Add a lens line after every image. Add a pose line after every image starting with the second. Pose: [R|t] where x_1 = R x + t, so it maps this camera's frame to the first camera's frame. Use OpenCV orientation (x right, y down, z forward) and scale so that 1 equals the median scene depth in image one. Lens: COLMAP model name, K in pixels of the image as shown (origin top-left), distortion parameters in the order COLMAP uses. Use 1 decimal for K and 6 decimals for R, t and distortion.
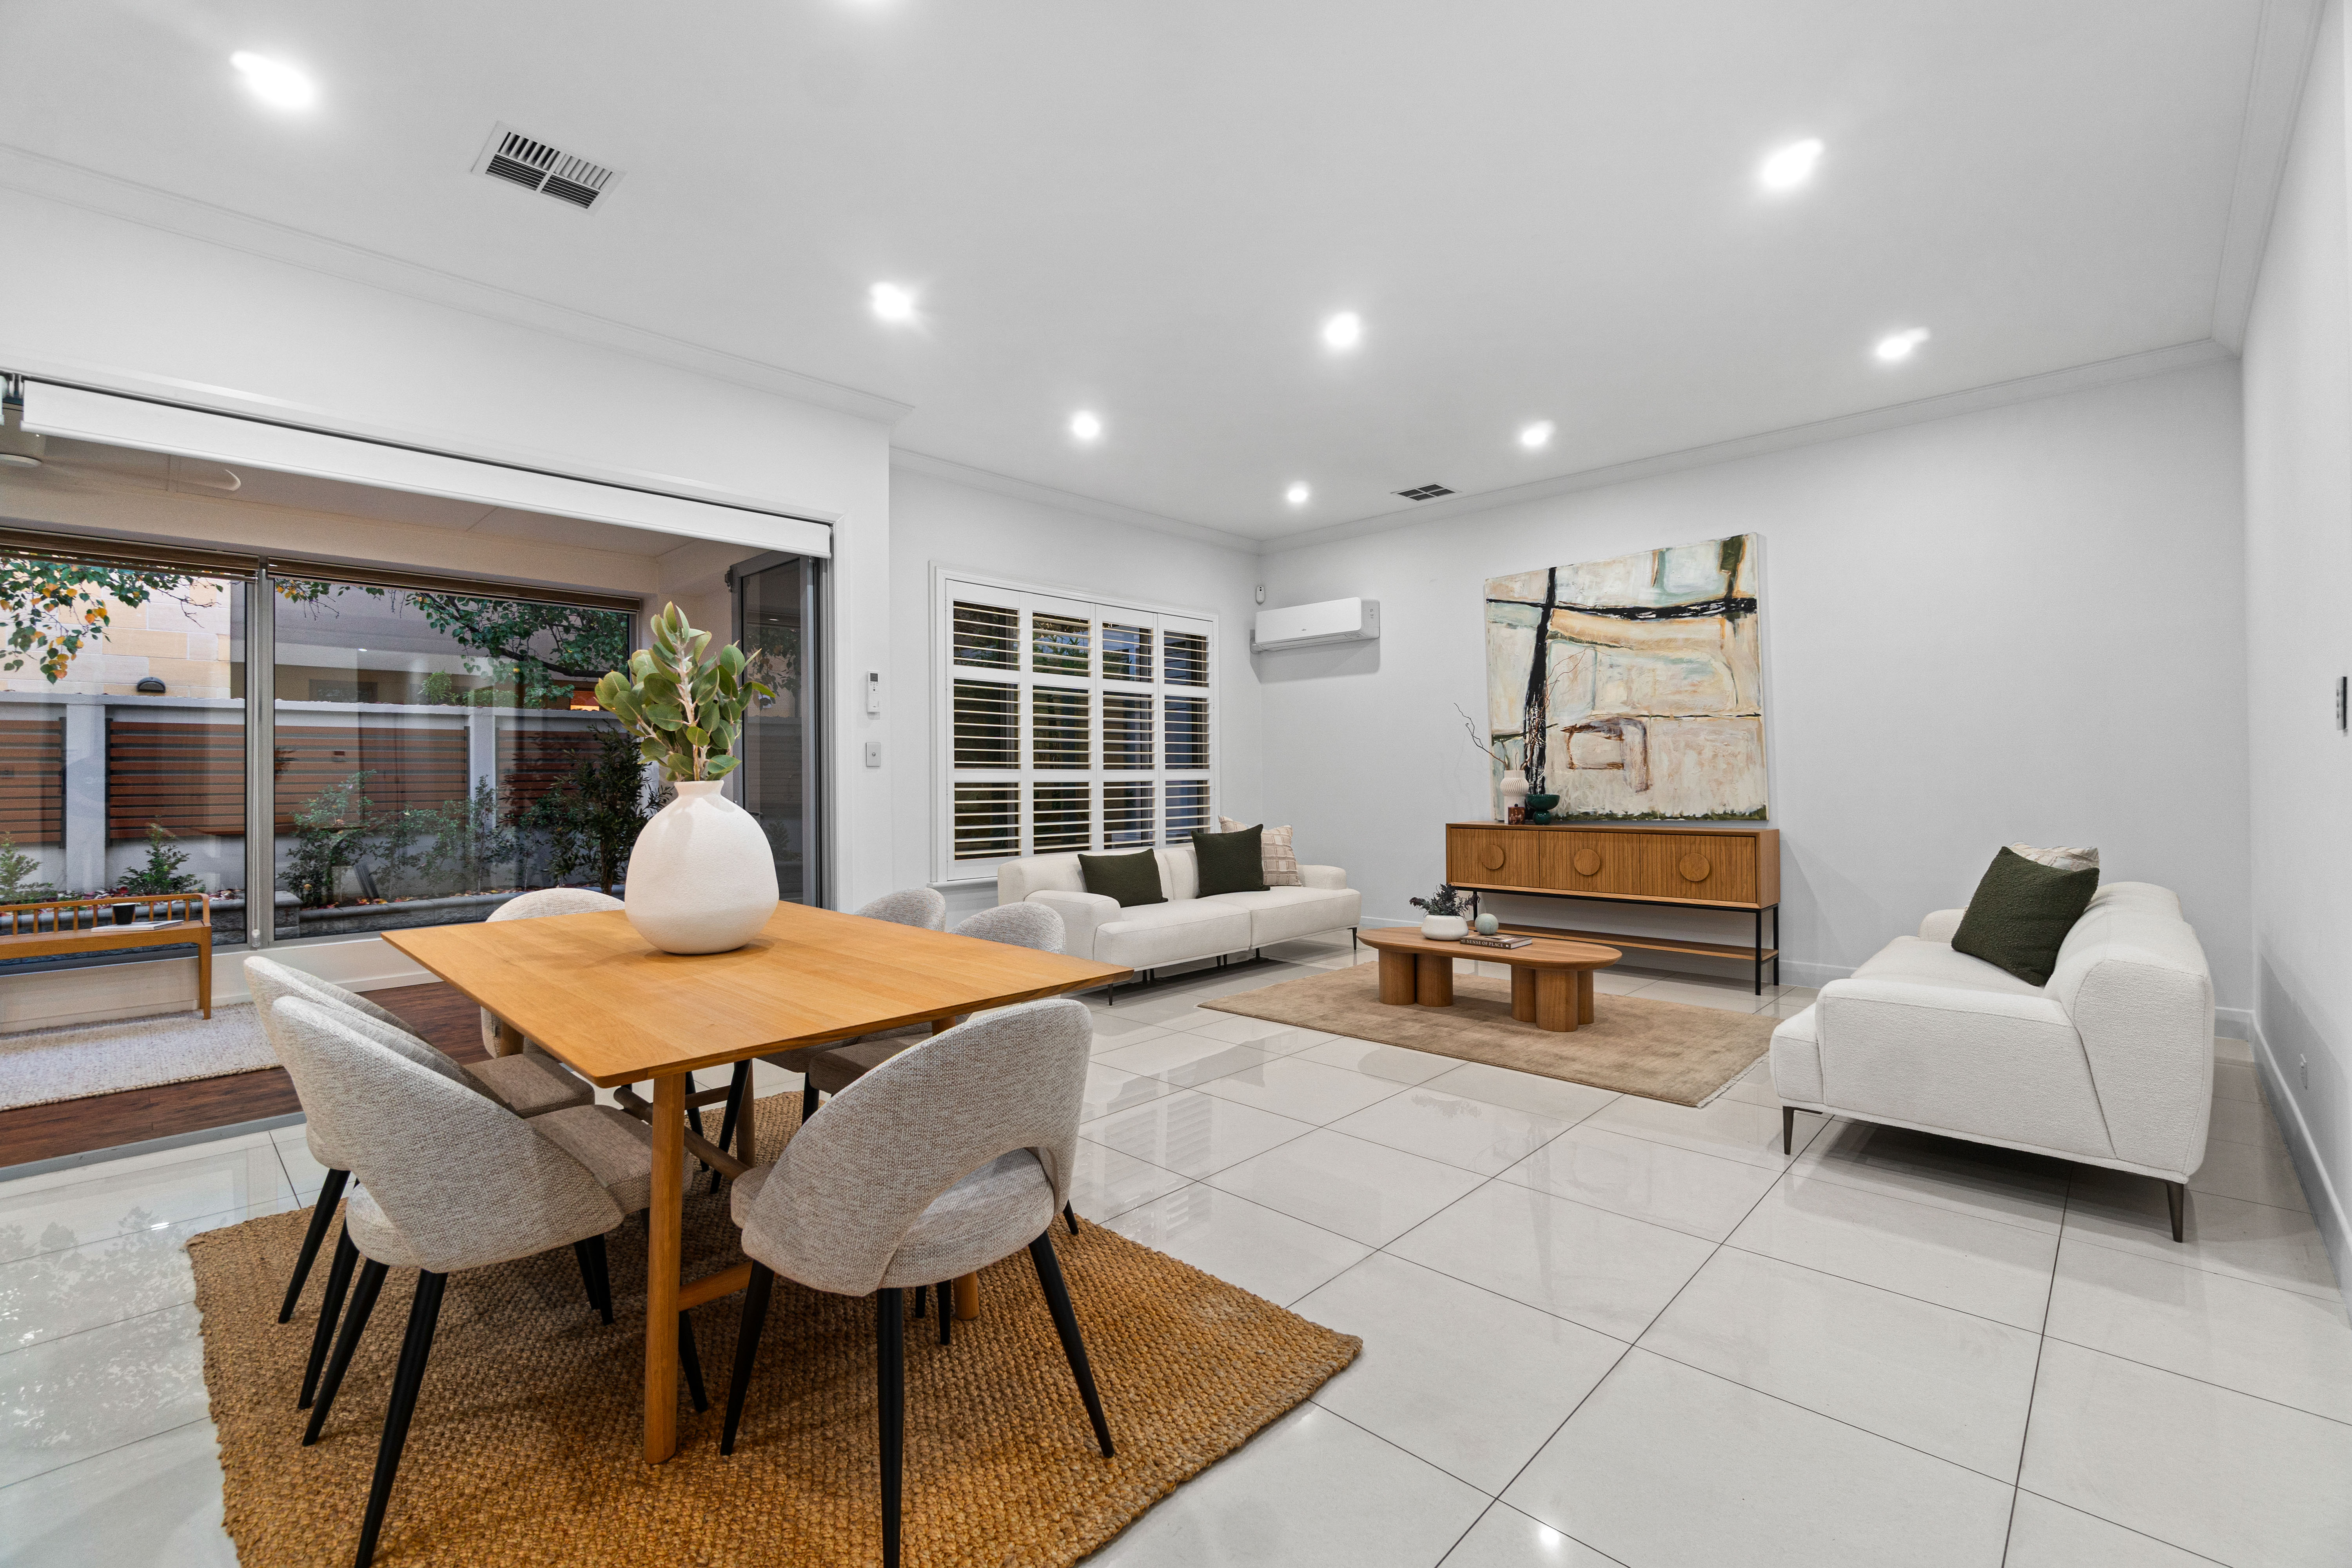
lens RADIAL K [[1017.4, 0, 1174.8], [0, 1017.4, 764.3], [0, 0, 1]] dist [-0.003424, 0.001351]
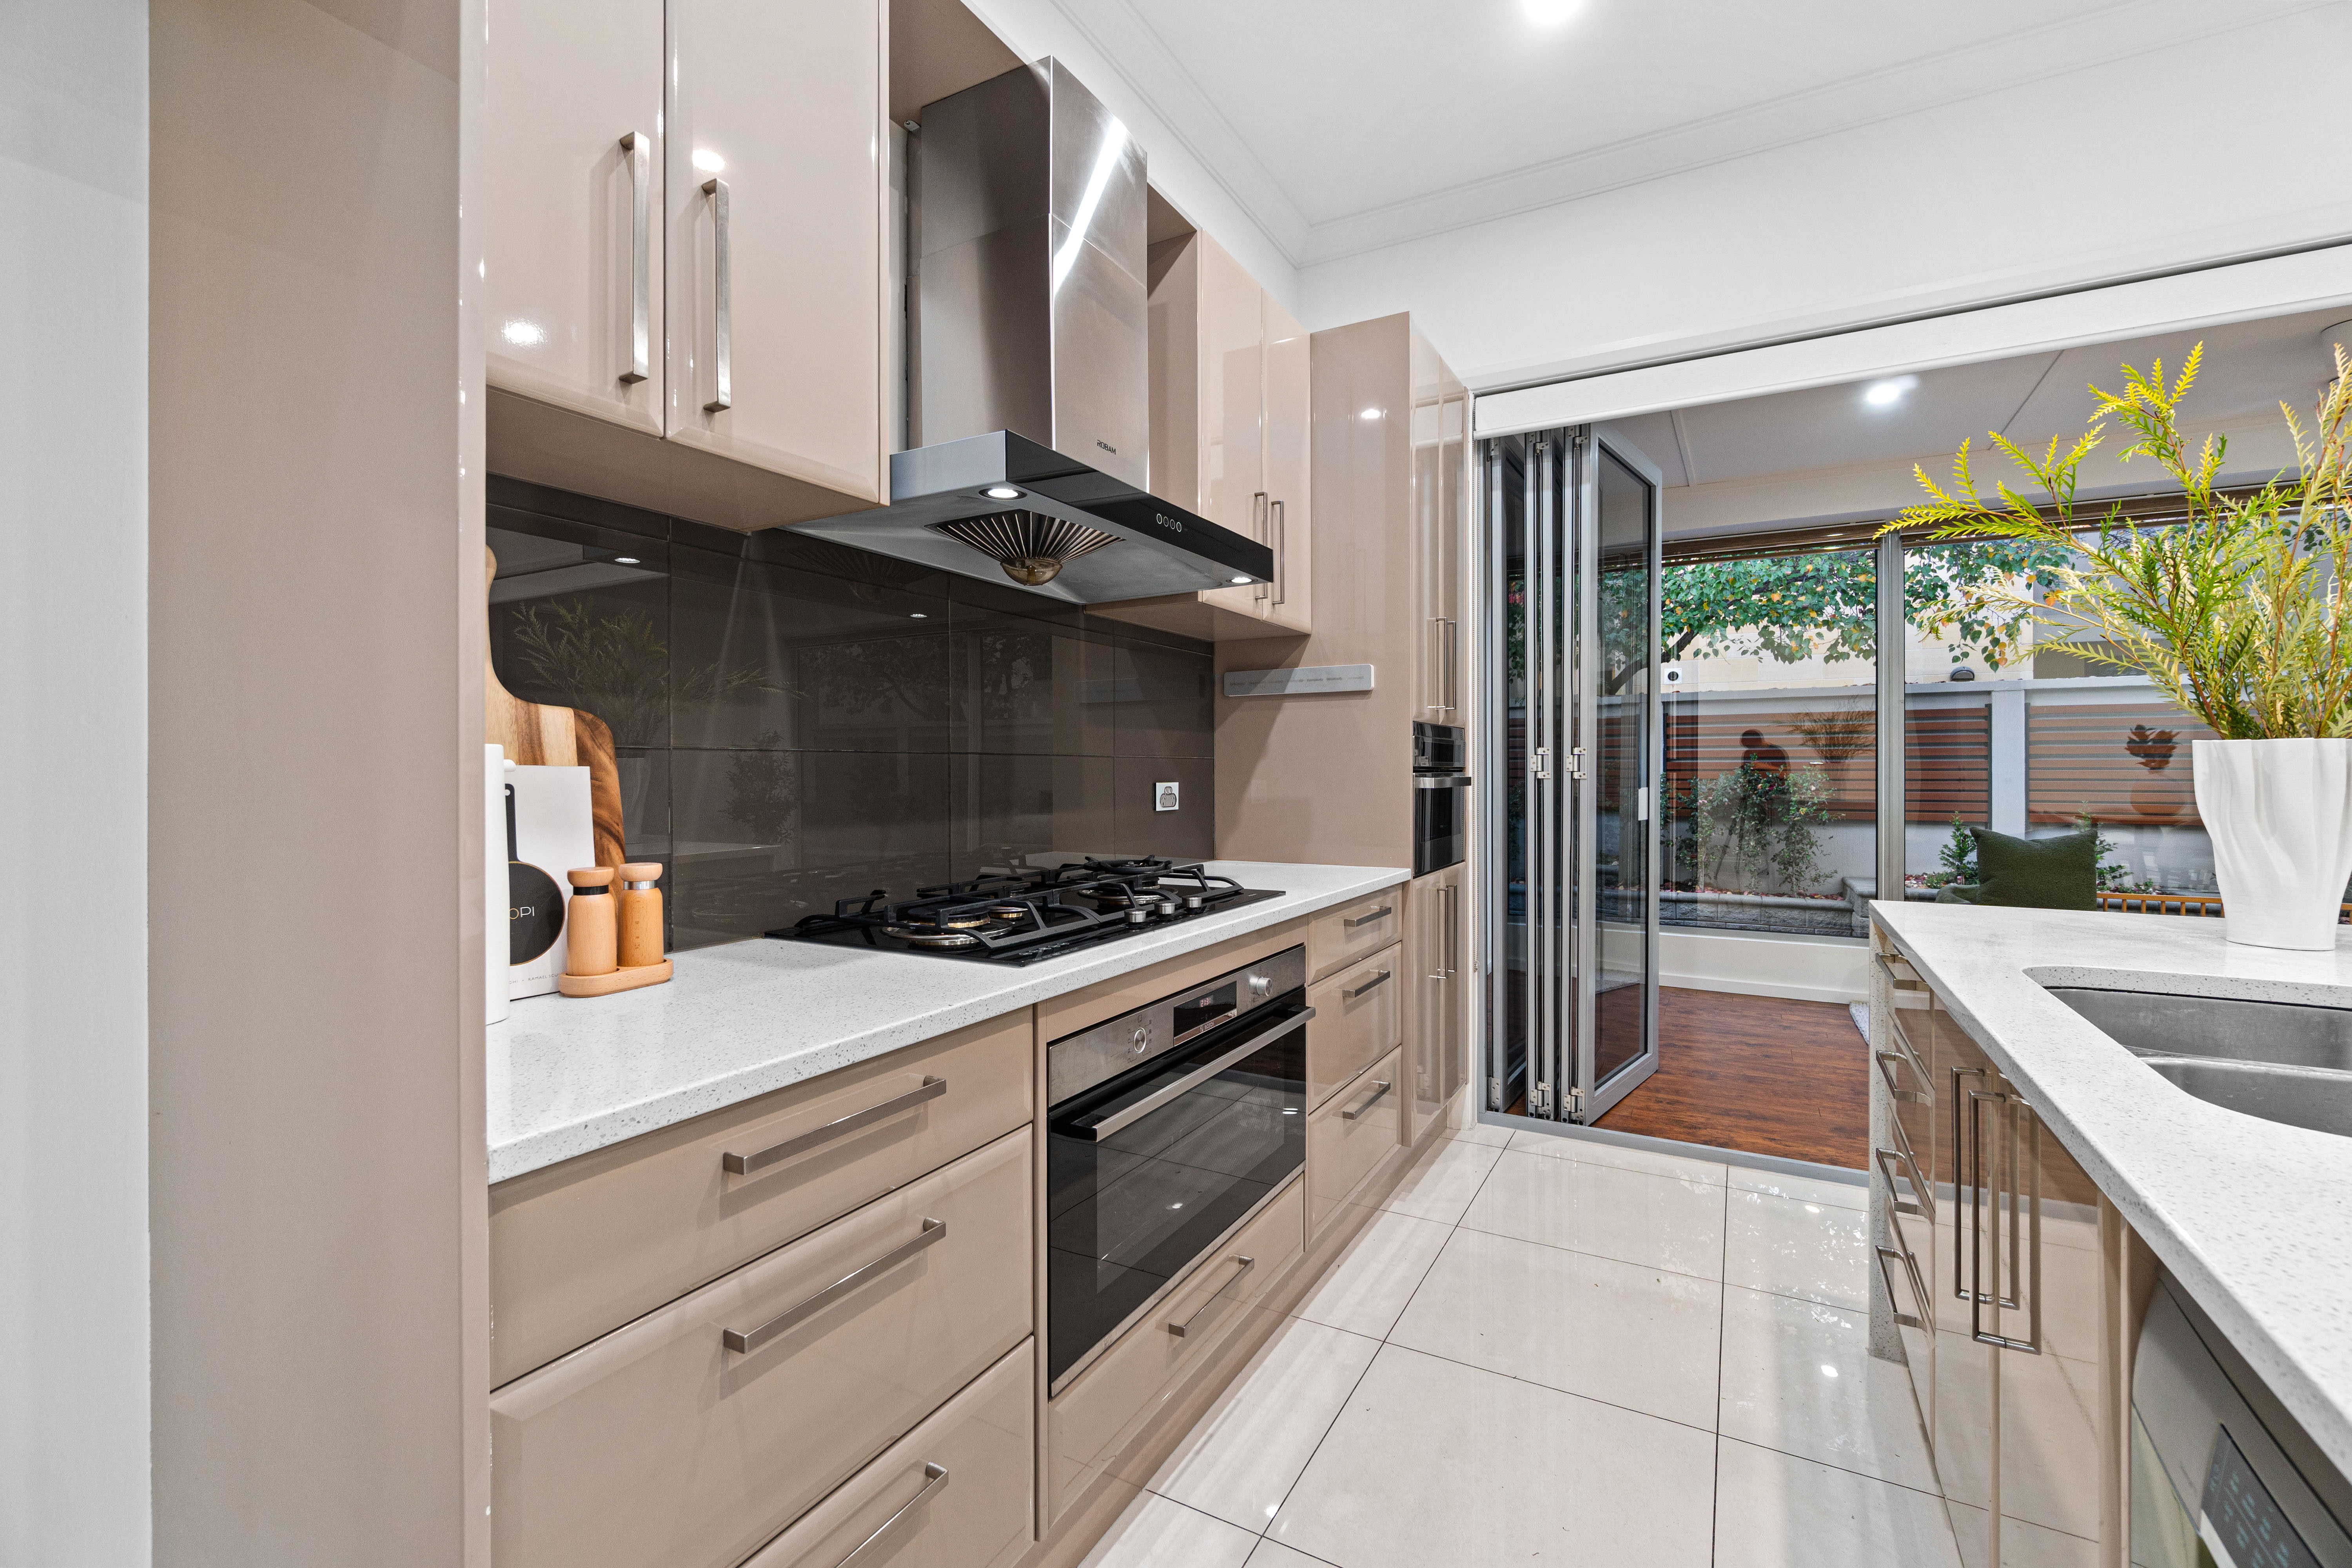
lens RADIAL K [[1017.4, 0, 1165.7], [0, 1017.4, 767.6], [0, 0, 1]] dist [-0.003424, 0.001351]
pose [[0.254565, 0.005215, -0.967042, -0.369755], [0.010112, 0.999916, 0.008054, 0.003083], [0.967003, -0.011829, 0.254491, -0.108731]]
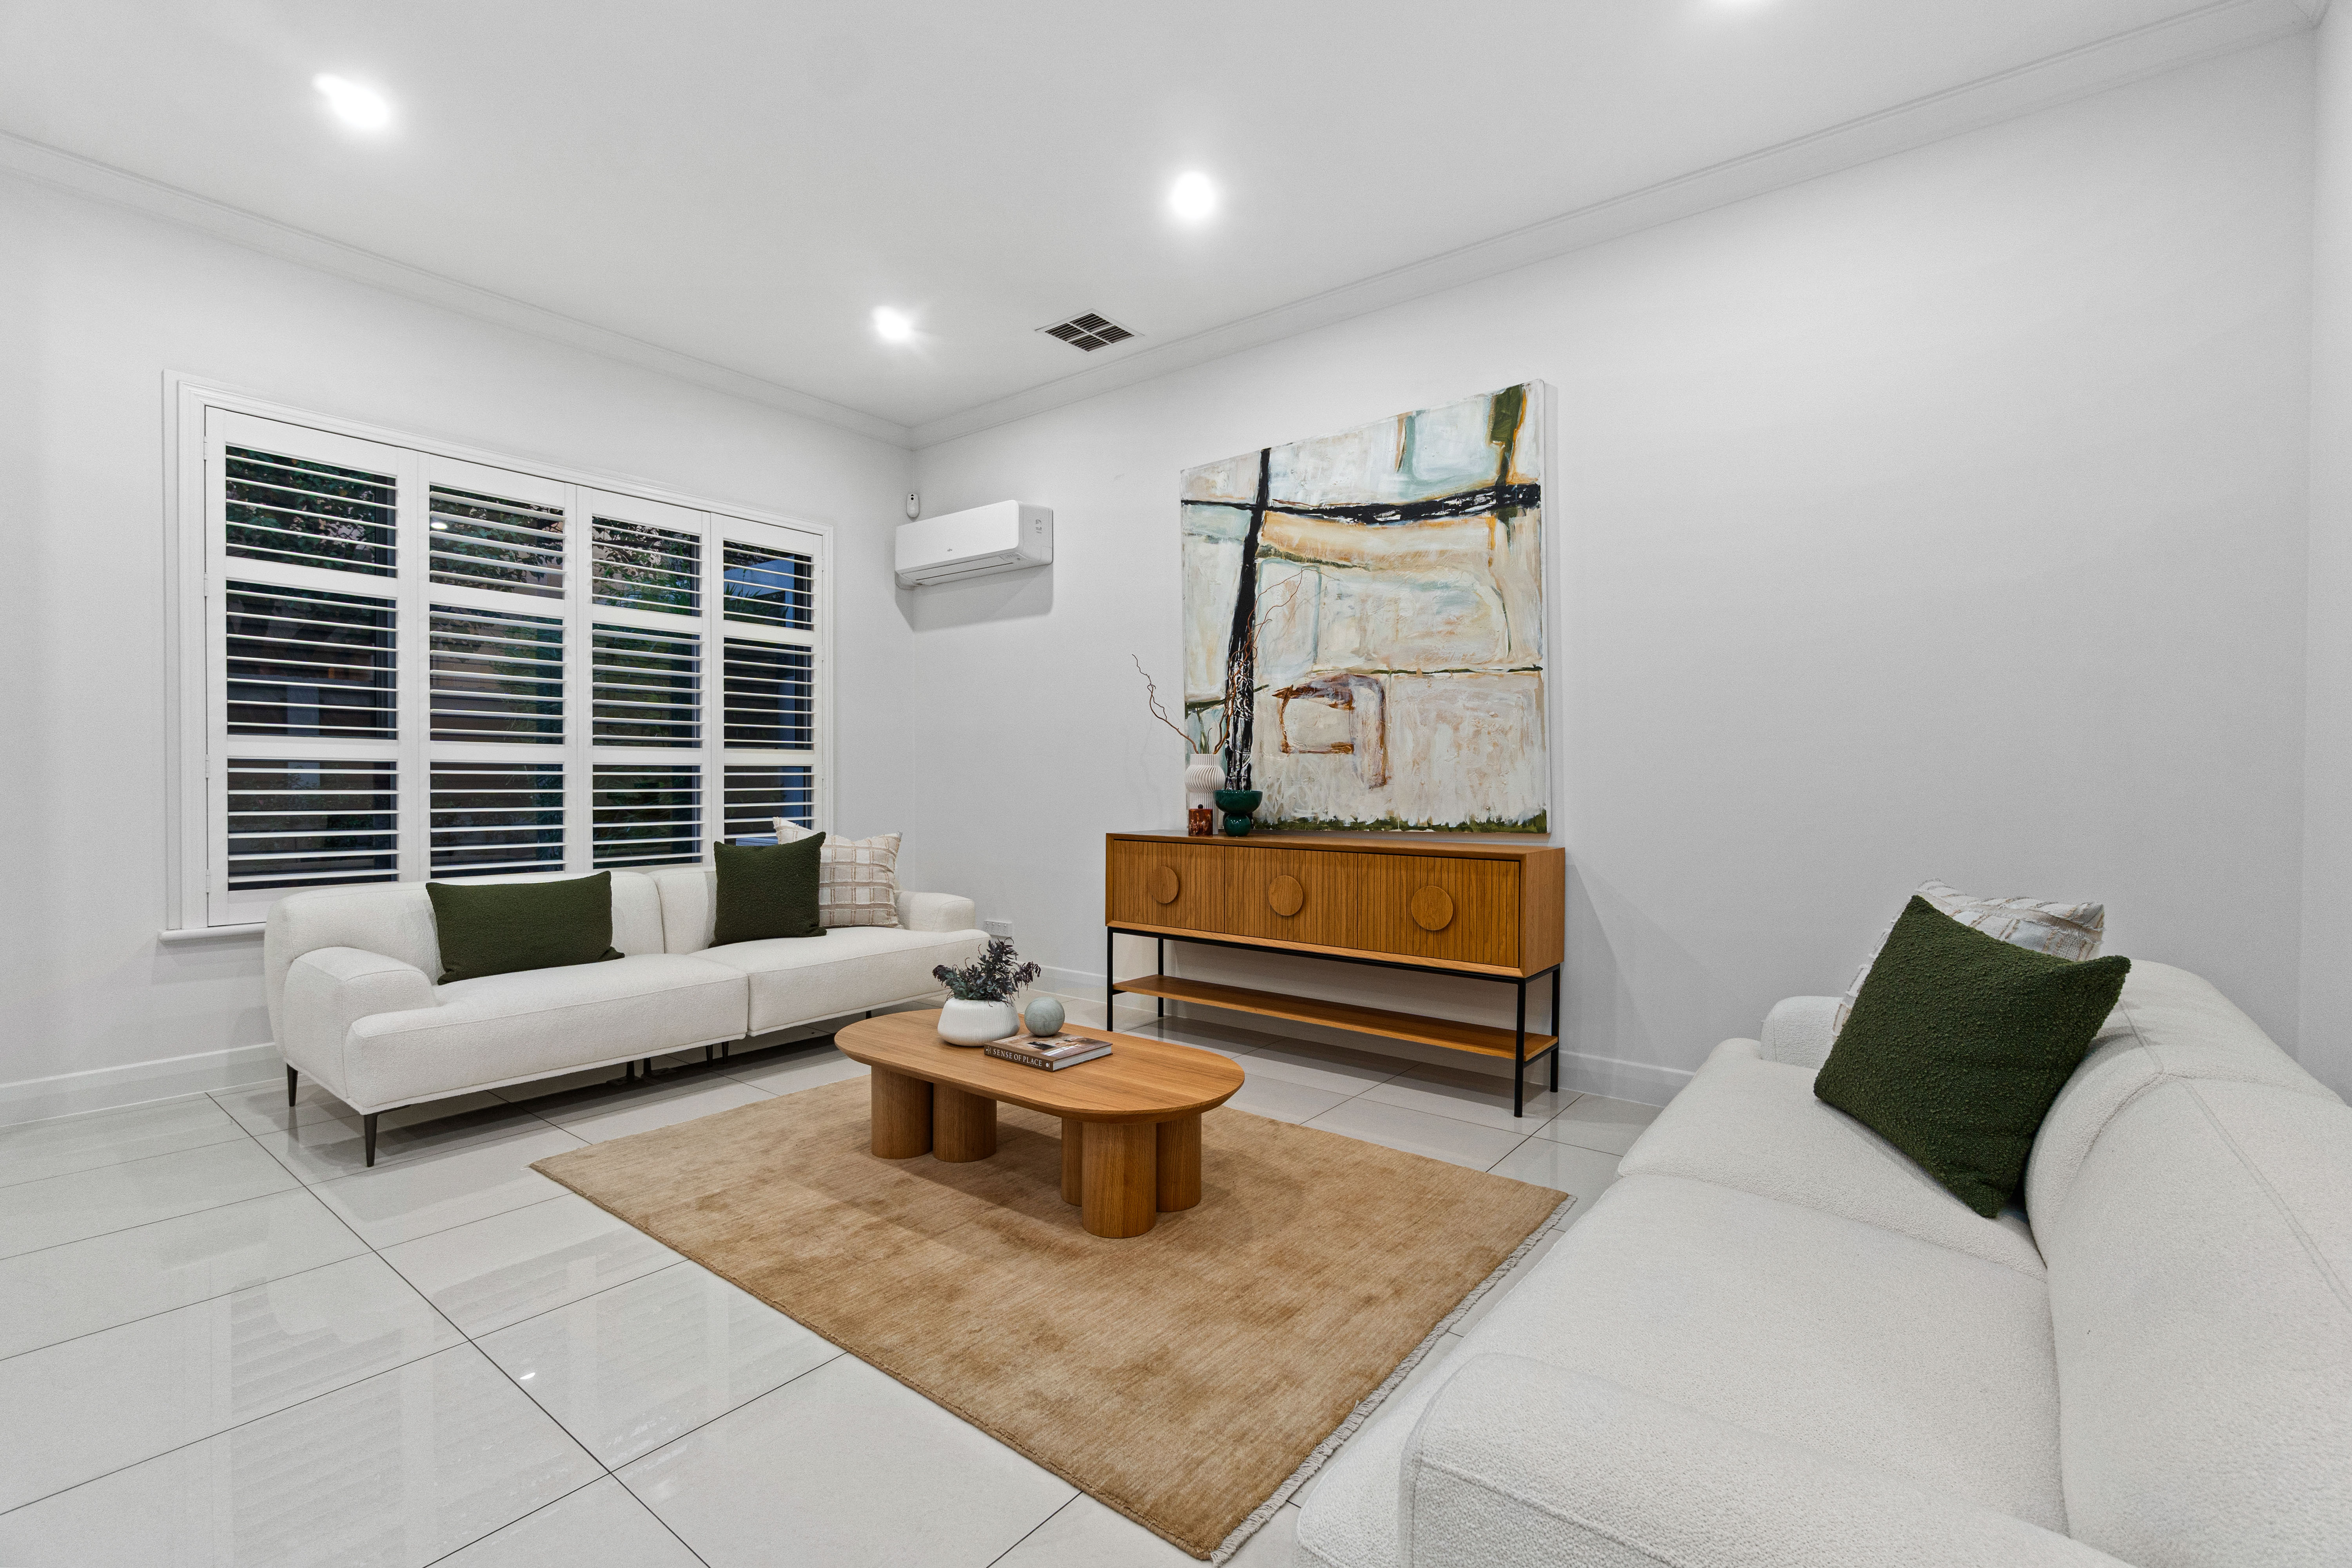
lens RADIAL K [[1017.4, 0, 1187.7], [0, 1017.4, 788.0], [0, 0, 1]] dist [-0.003424, 0.001351]
pose [[0.994753, 0.011174, 0.101697, 0.269625], [-0.013743, 0.999603, 0.024597, 0.012665], [-0.101381, -0.025866, 0.994511, 0.358209]]
